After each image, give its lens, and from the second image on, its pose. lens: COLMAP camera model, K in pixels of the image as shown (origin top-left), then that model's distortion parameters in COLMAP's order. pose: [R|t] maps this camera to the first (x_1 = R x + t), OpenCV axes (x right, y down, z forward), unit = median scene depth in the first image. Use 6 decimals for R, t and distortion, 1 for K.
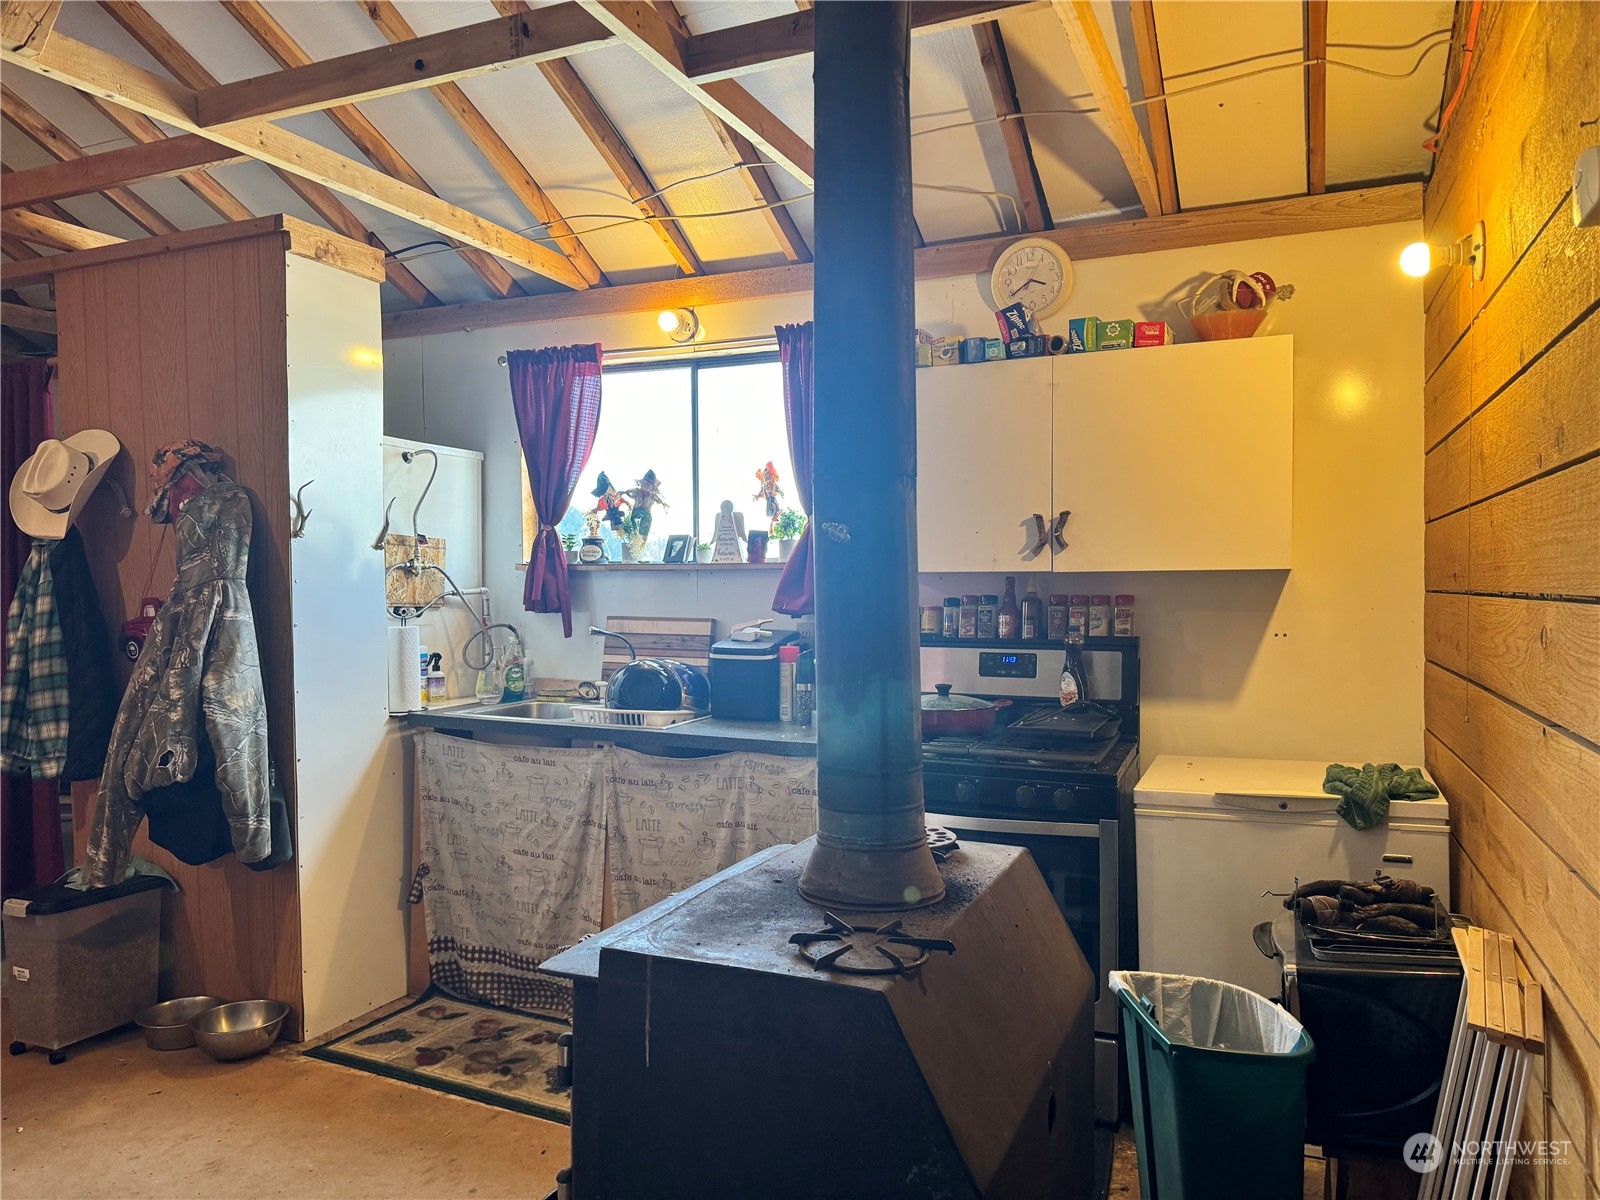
lens RADIAL K [[1116.2, 0, 788.1], [0, 1116.2, 606.1], [0, 0, 1]] dist [0.078021, -0.095046]
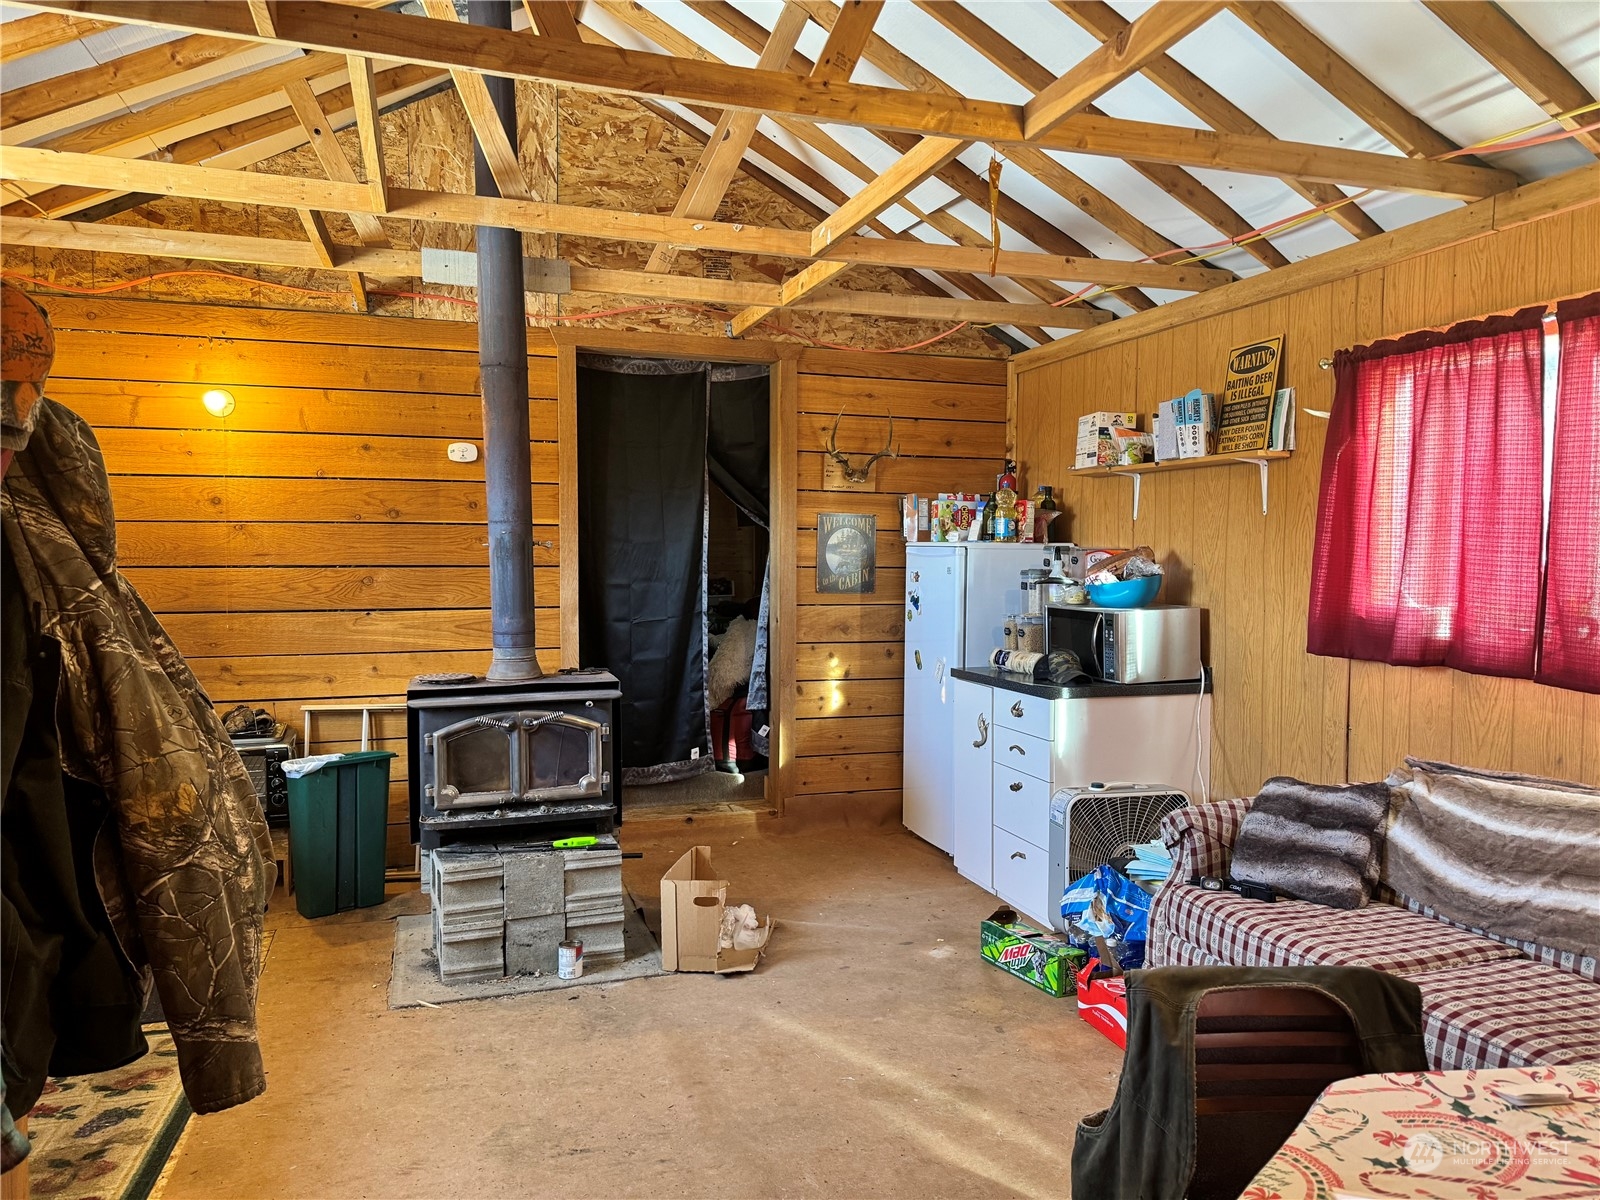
lens RADIAL K [[1116.2, 0, 802.5], [0, 1116.2, 595.4], [0, 0, 1]] dist [0.078021, -0.095046]
pose [[-0.657321, -0.026855, 0.753132, -1.075954], [0.016134, 0.998634, 0.049691, -0.029675], [-0.753438, 0.044814, -0.655990, 1.010464]]
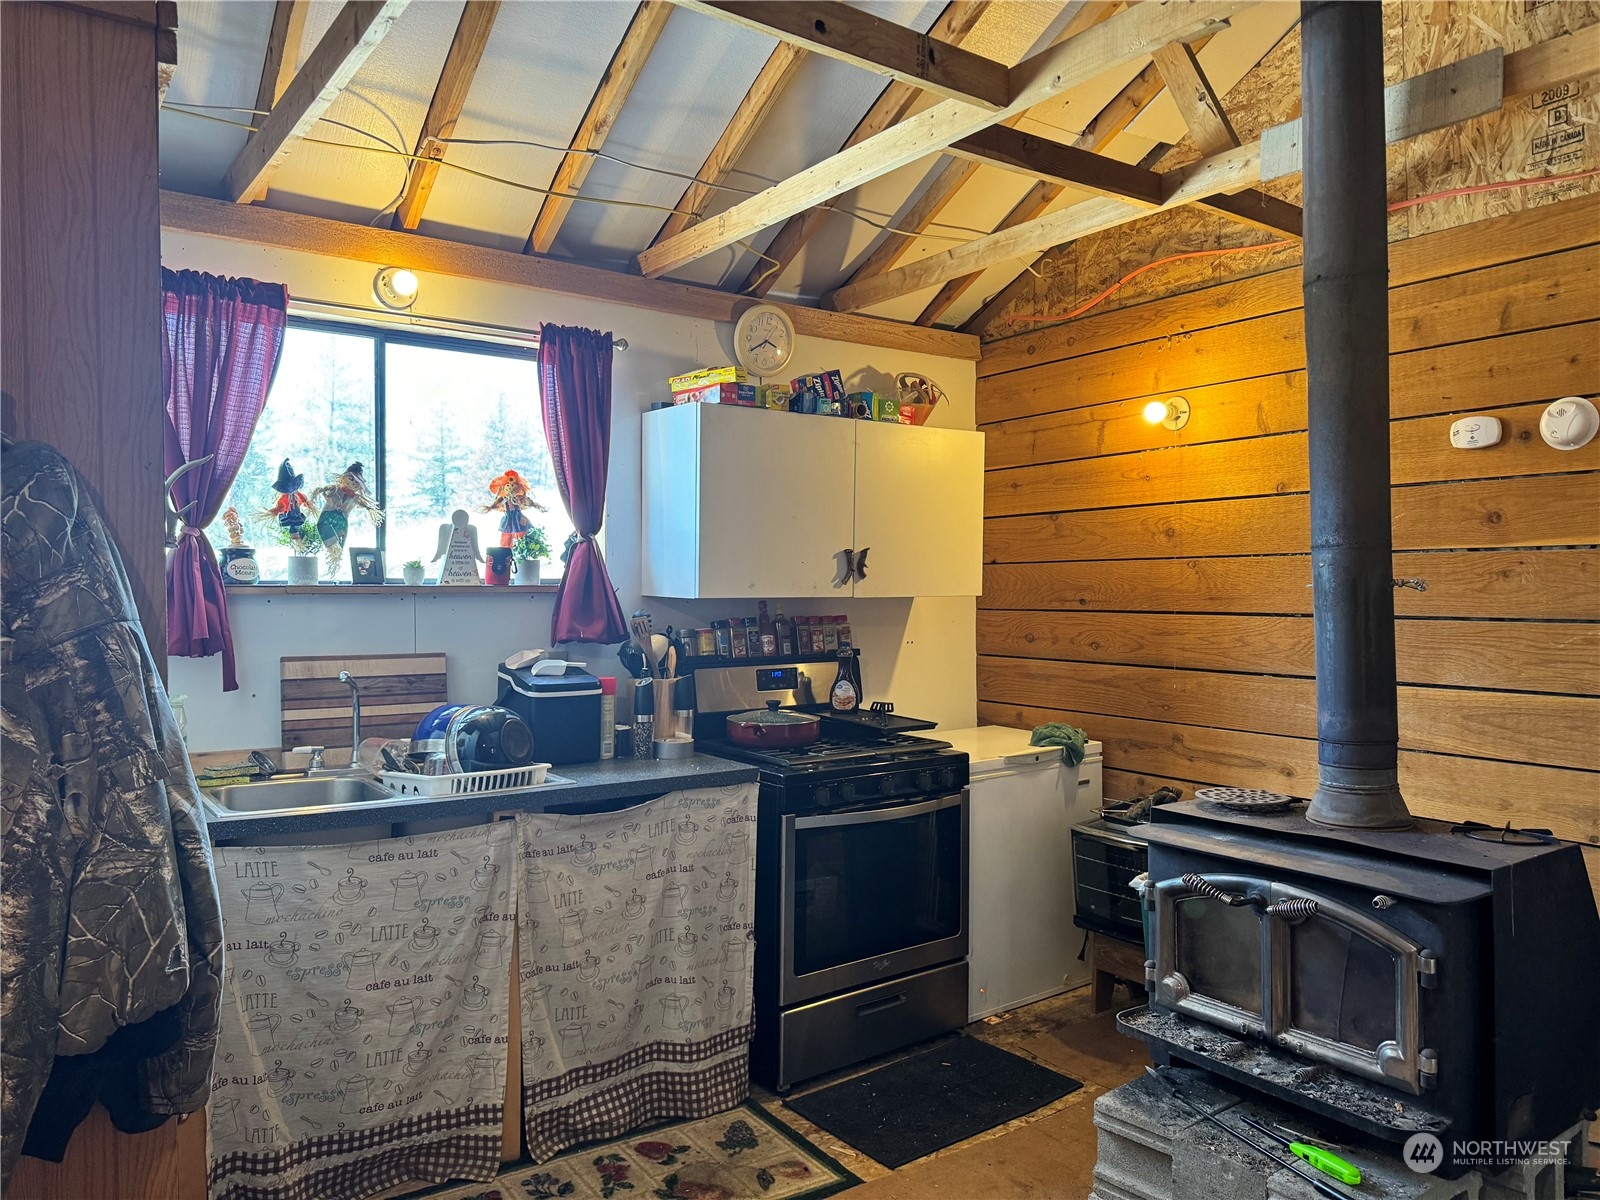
lens RADIAL K [[1116.2, 0, 801.9], [0, 1116.2, 591.0], [0, 0, 1]] dist [0.078021, -0.095046]
pose [[0.516825, -0.000874, 0.856091, -0.733080], [0.016849, 0.999816, -0.009152, -0.025270], [-0.855925, 0.019154, 0.516745, 0.390729]]
